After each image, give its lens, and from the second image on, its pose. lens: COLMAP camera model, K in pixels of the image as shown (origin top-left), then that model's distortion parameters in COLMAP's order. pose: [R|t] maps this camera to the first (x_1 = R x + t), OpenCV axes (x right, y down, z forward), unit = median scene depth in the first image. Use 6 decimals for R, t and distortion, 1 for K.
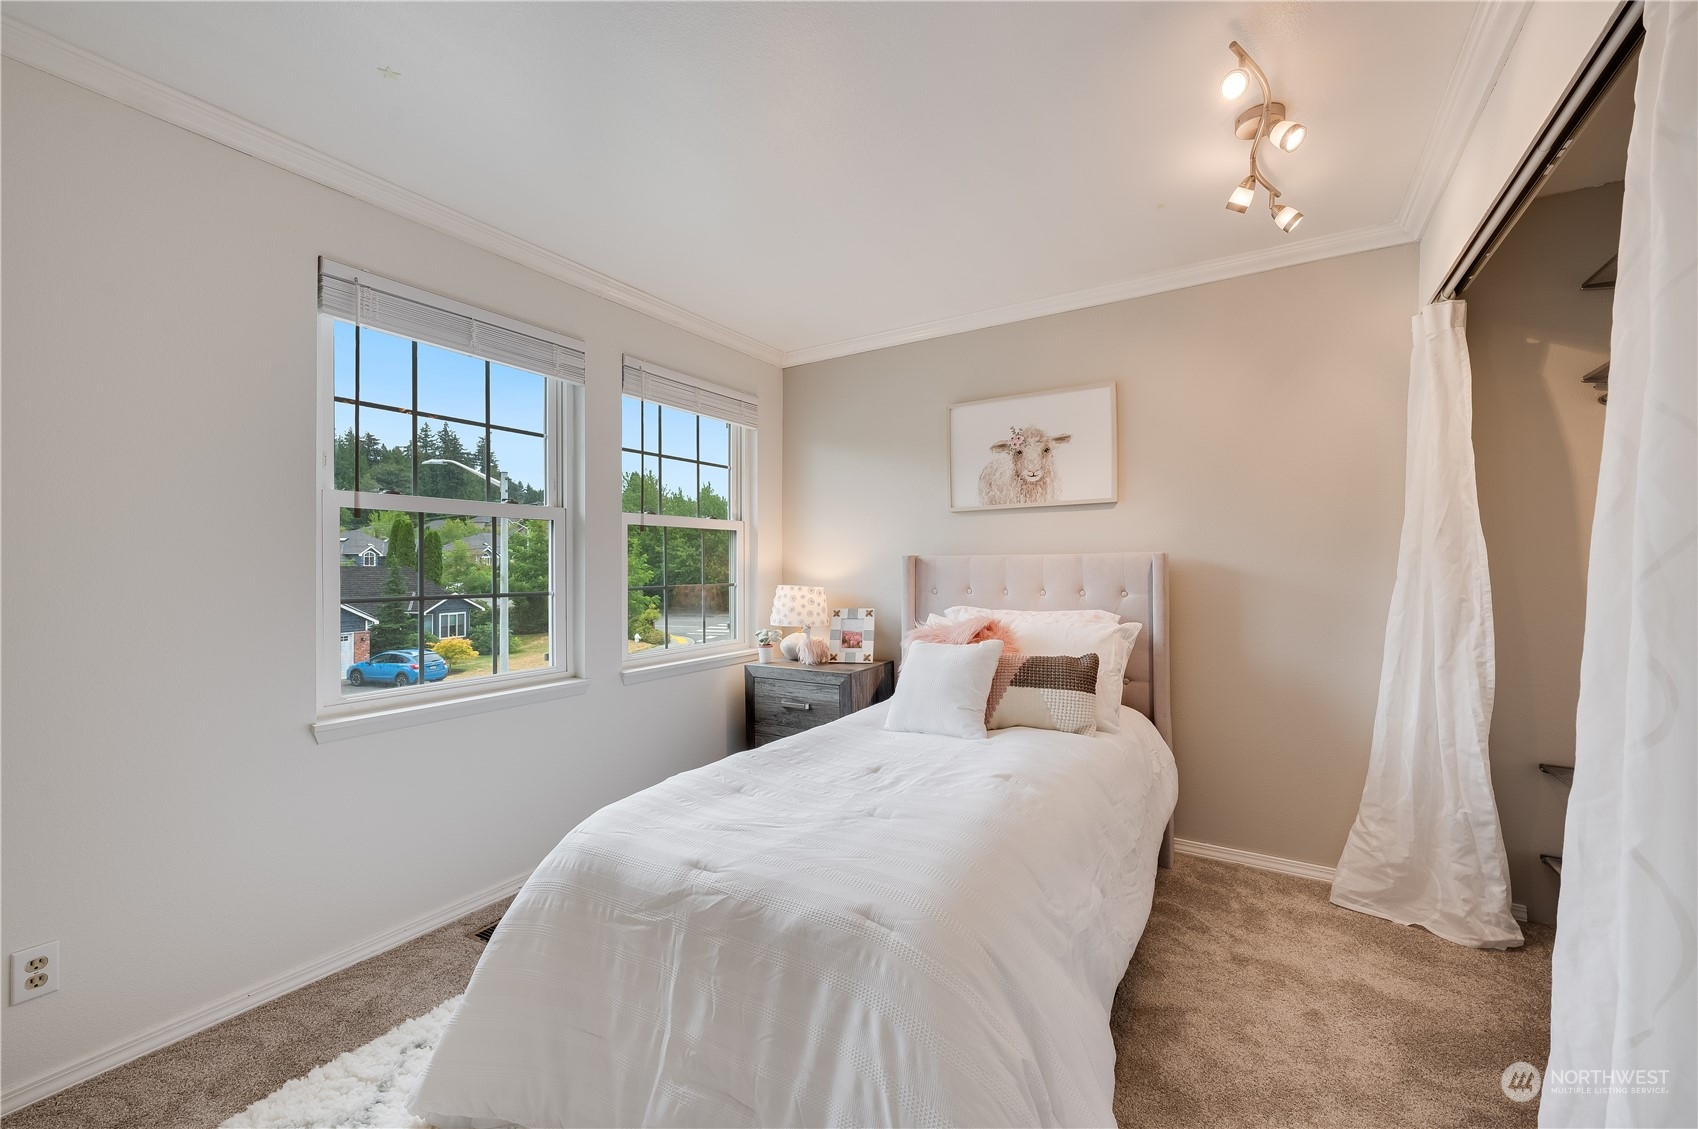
lens RADIAL K [[681.6, 0, 857.1], [0, 681.6, 567.5], [0, 0, 1]] dist [0.000194, 0.000016]
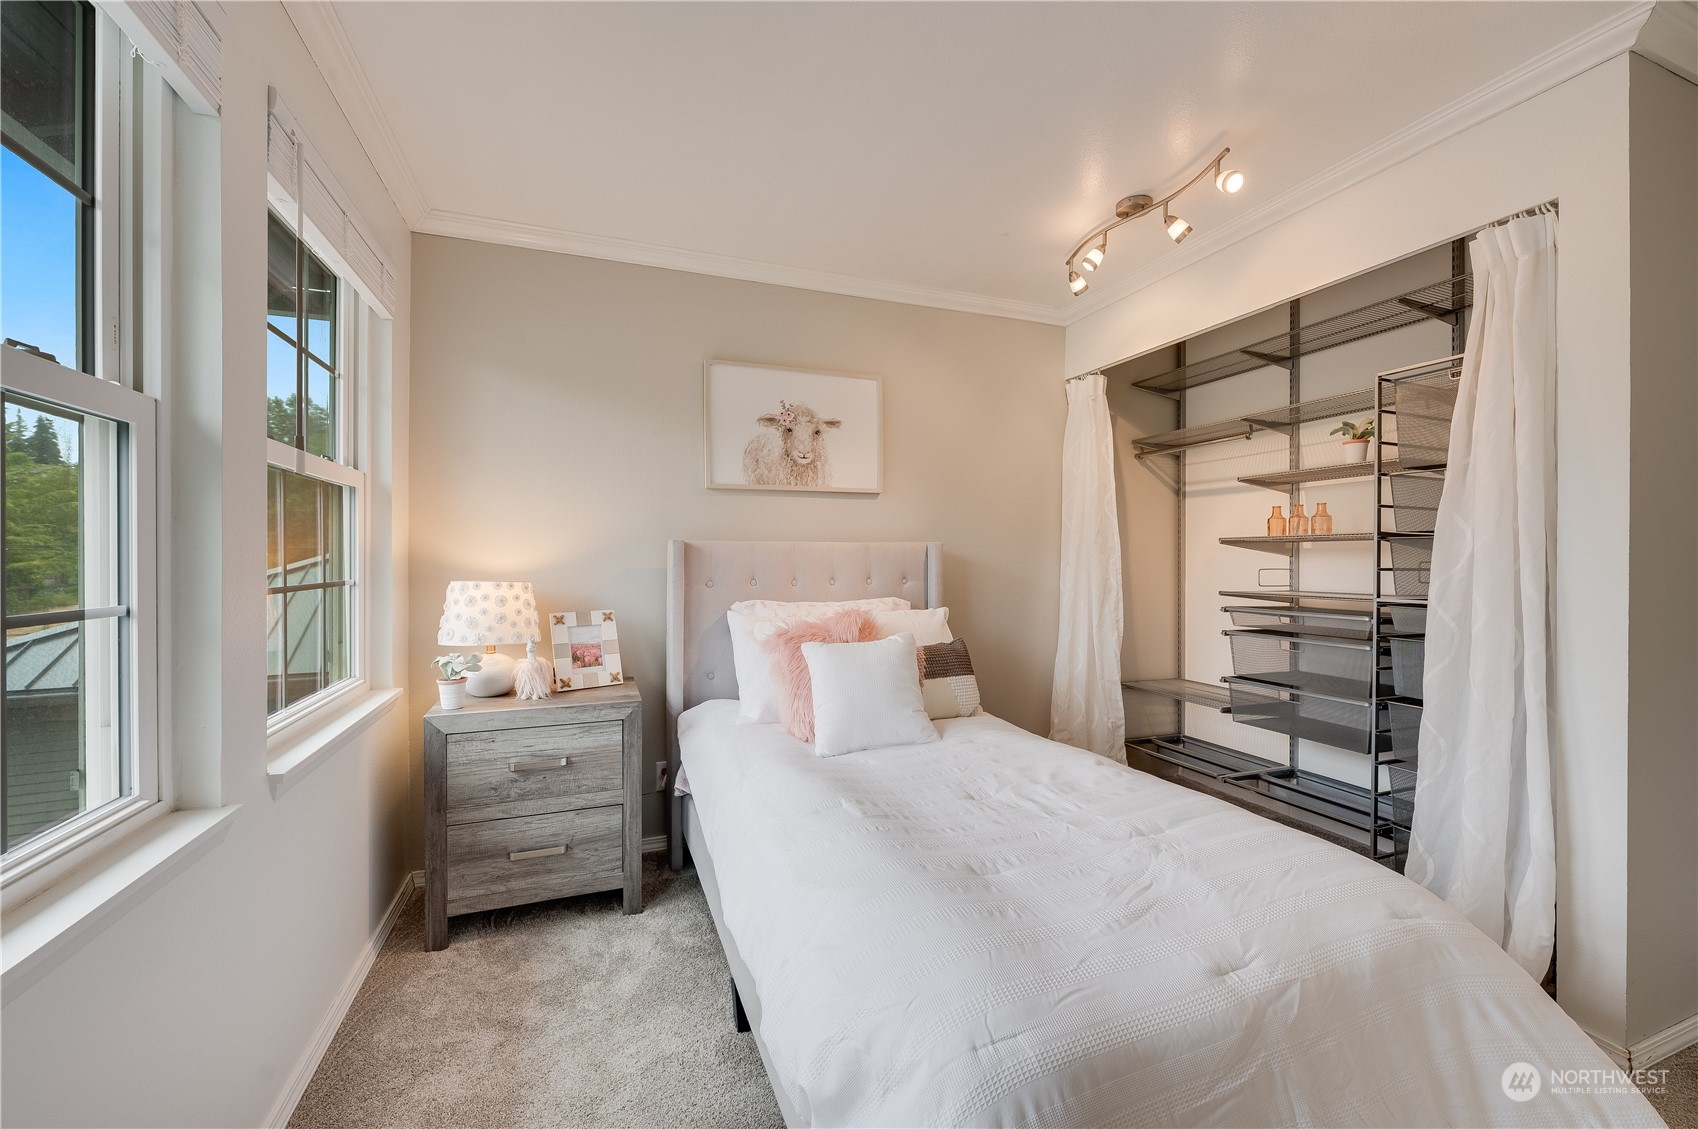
lens RADIAL K [[681.6, 0, 855.1], [0, 681.6, 560.7], [0, 0, 1]] dist [0.000194, 0.000016]
pose [[0.605753, 0.002094, 0.795650, -0.436574], [-0.004704, 0.999988, 0.000950, 0.005586], [-0.795639, -0.004318, 0.605756, 0.372376]]
